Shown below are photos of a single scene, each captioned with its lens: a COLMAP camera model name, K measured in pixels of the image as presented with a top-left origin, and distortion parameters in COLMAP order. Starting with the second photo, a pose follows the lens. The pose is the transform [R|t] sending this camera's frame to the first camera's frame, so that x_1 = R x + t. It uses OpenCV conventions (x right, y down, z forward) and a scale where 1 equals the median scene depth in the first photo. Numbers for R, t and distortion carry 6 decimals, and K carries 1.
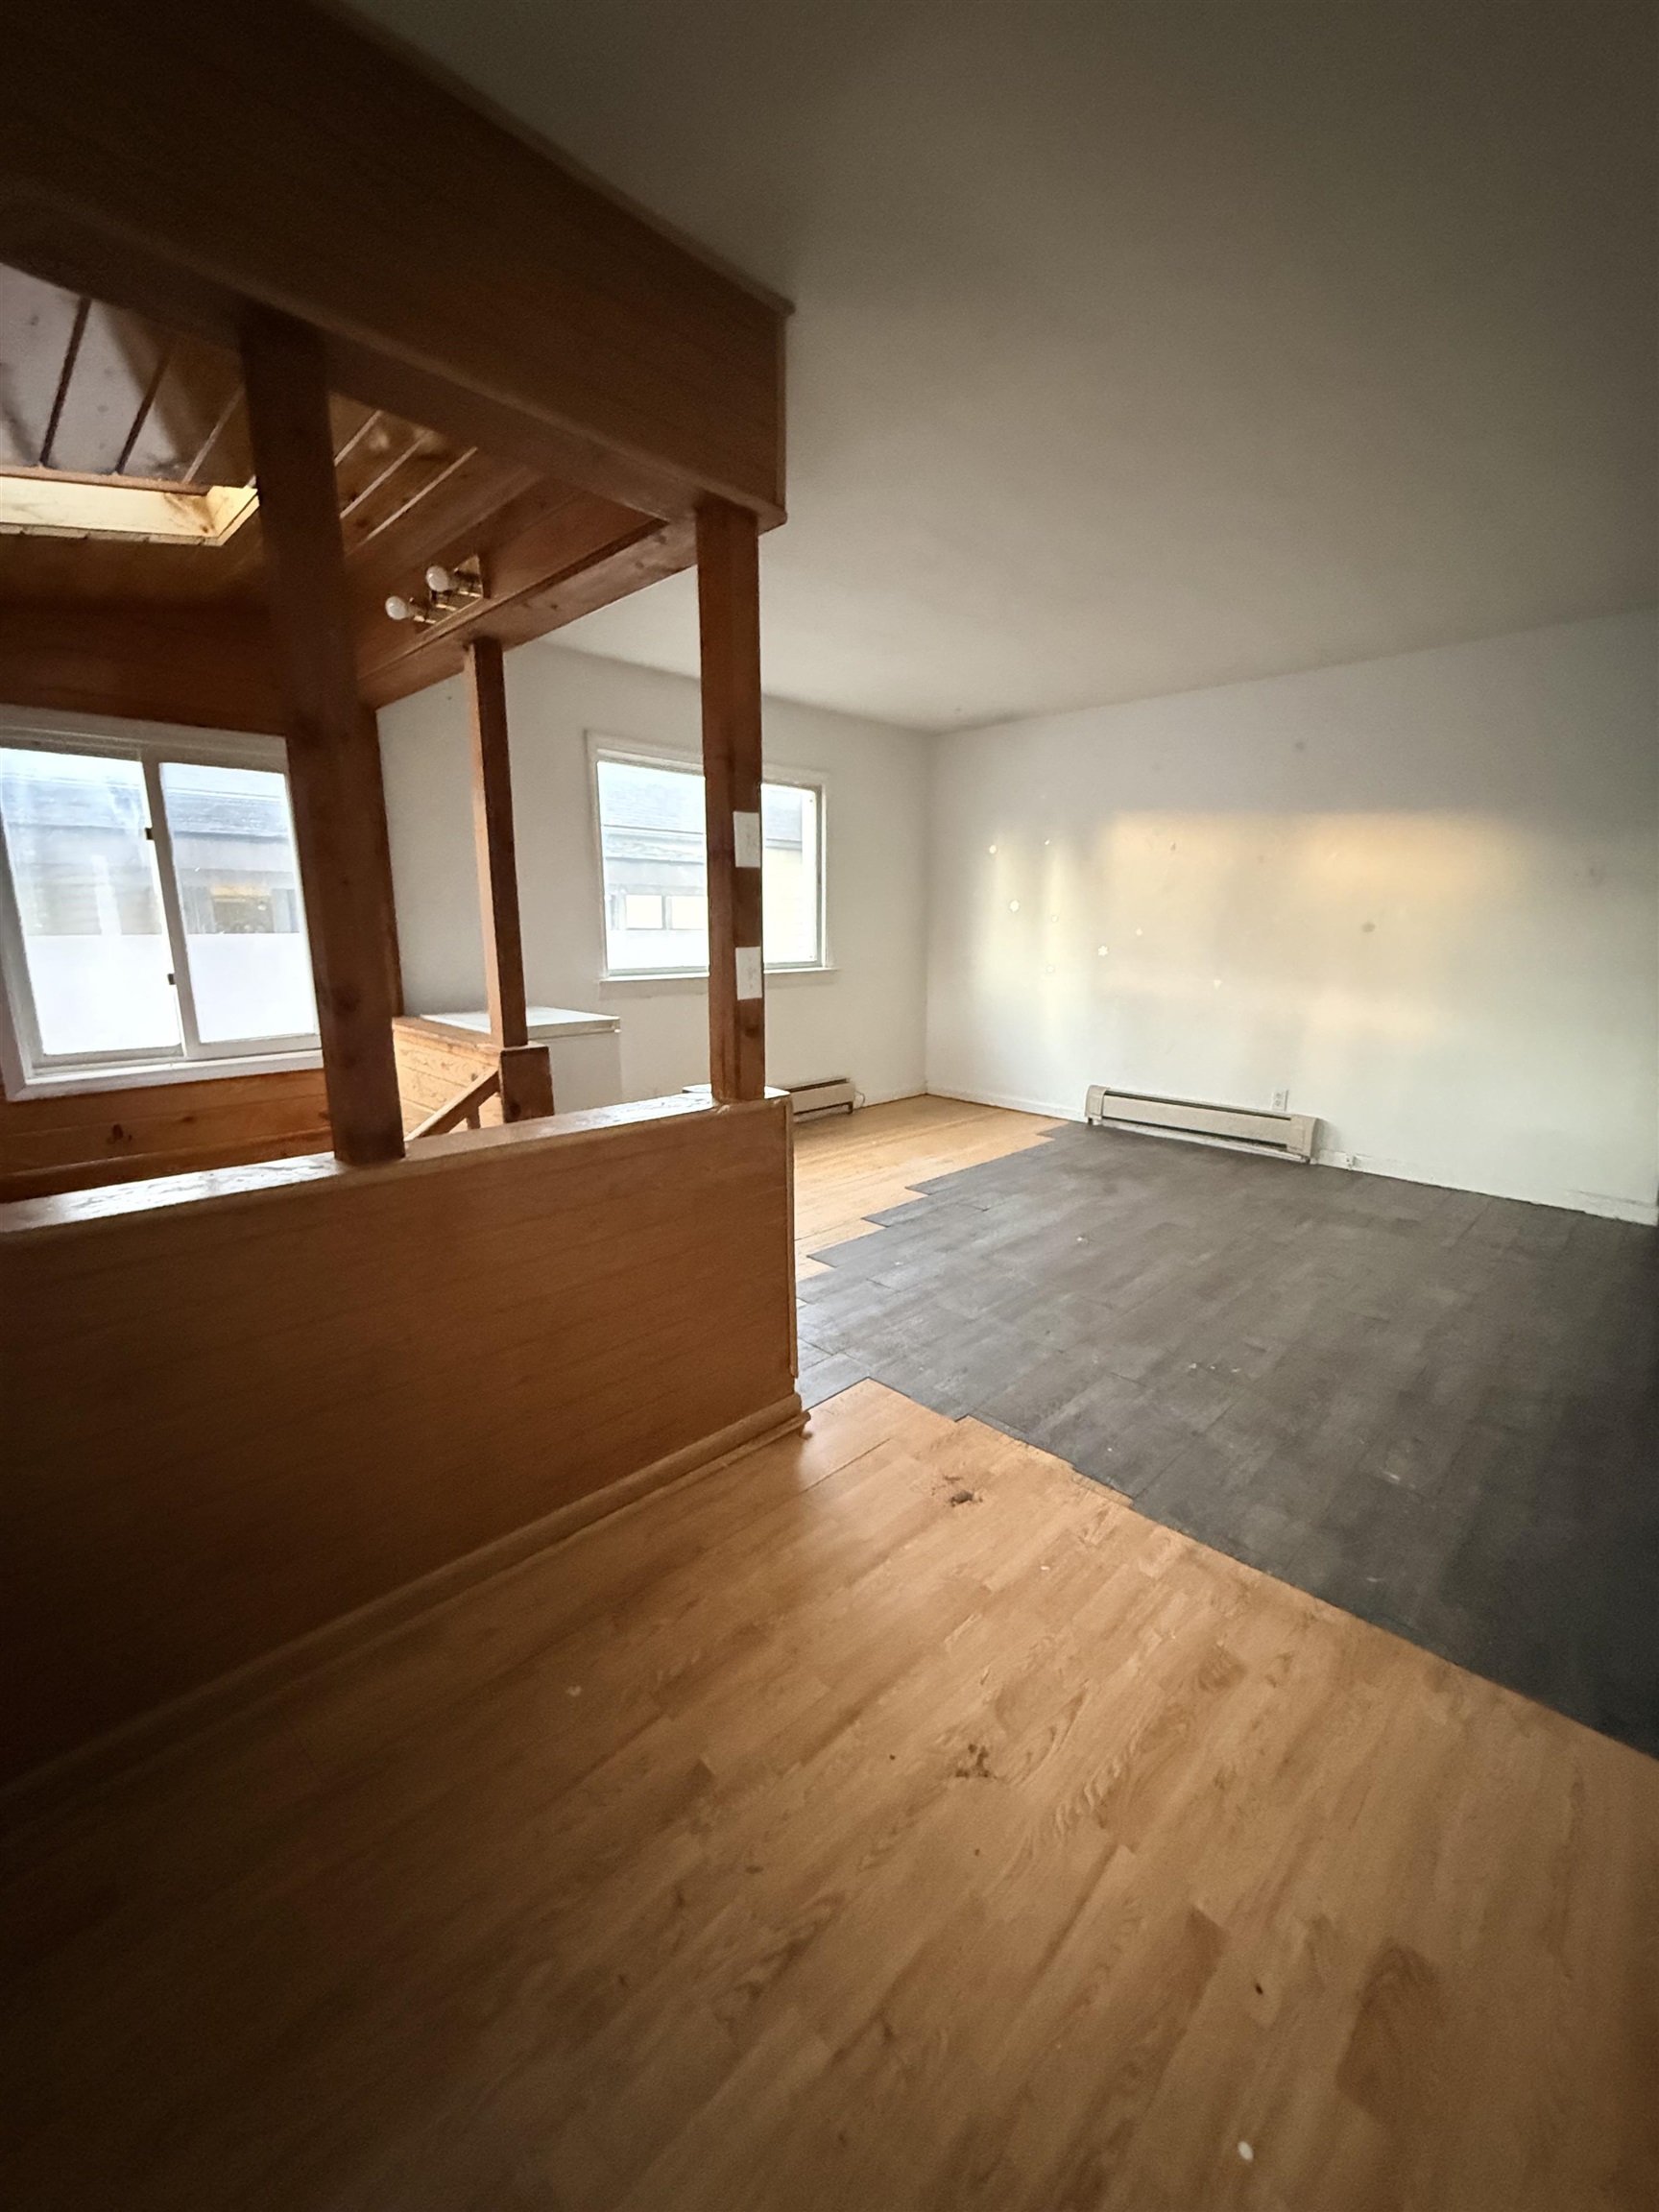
lens RADIAL K [[884.7, 0, 829.5], [0, 884.7, 1106.0], [0, 0, 1]] dist [0.000404, 0.000040]
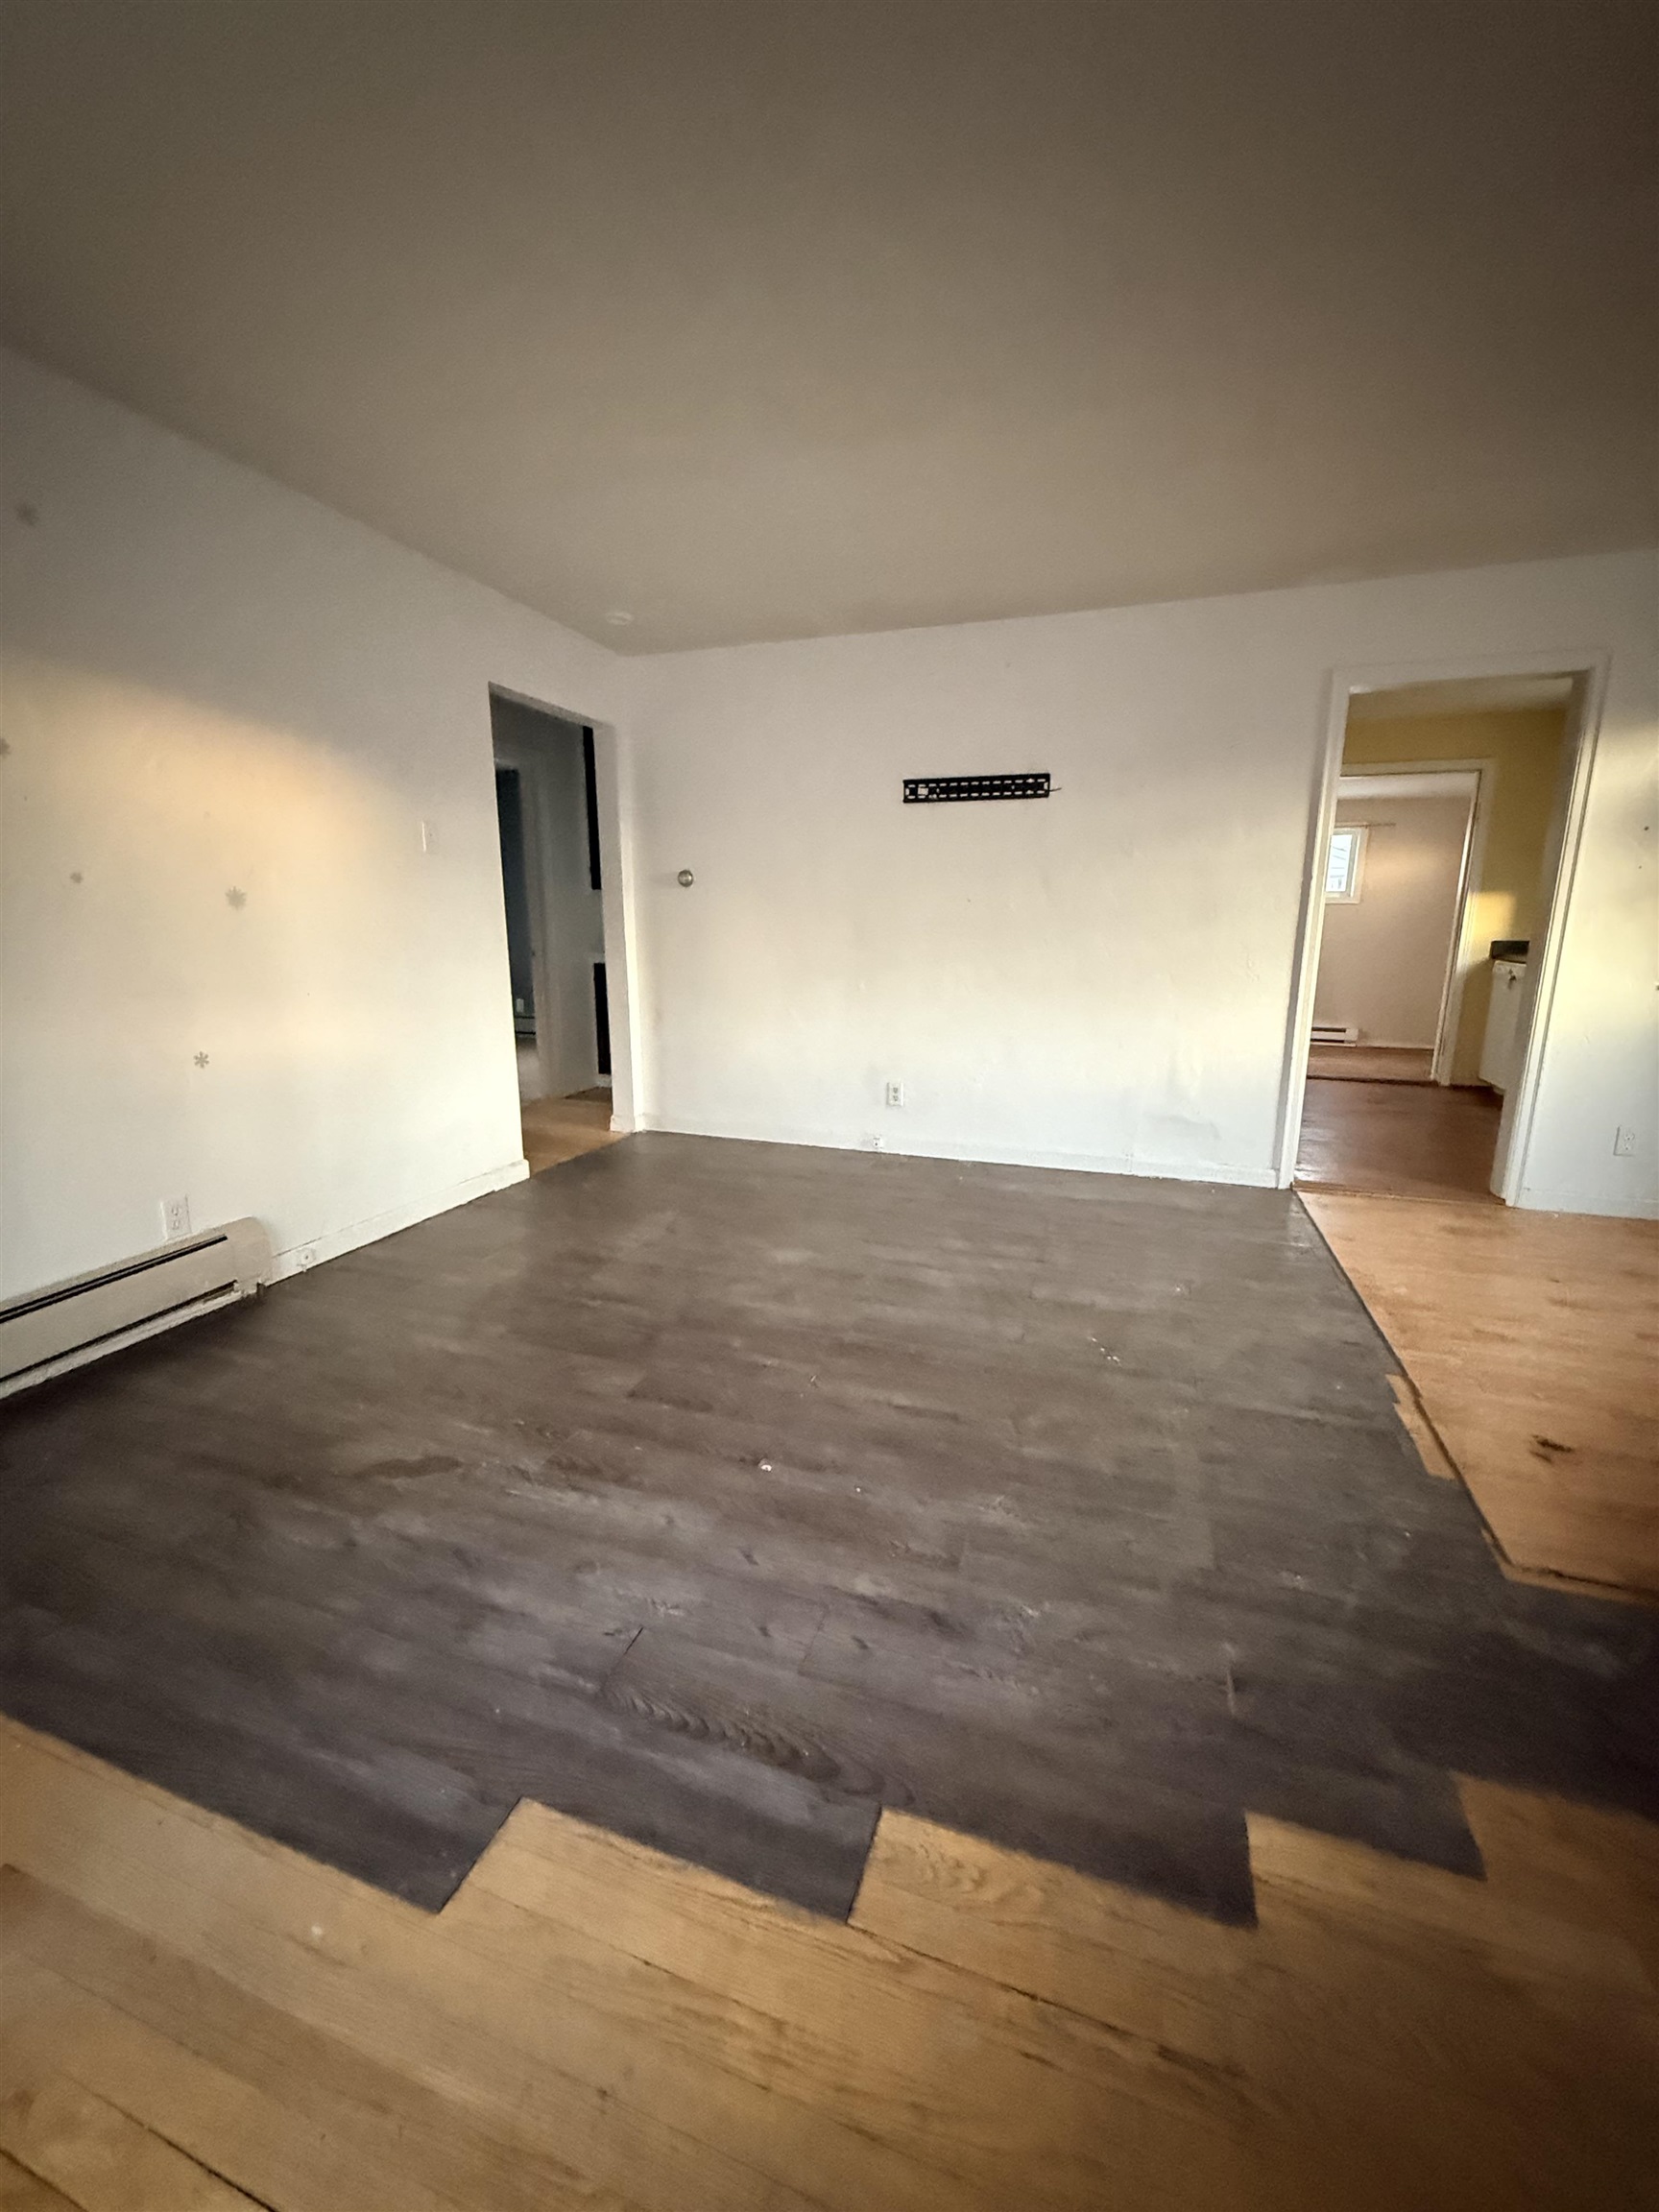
lens RADIAL K [[884.7, 0, 829.5], [0, 884.7, 1106.0], [0, 0, 1]] dist [0.000404, 0.000040]
pose [[-0.439120, -0.198621, 0.876198, -0.158740], [0.176747, 0.937100, 0.301006, -0.202206], [-0.880871, 0.287043, -0.376393, 1.031195]]
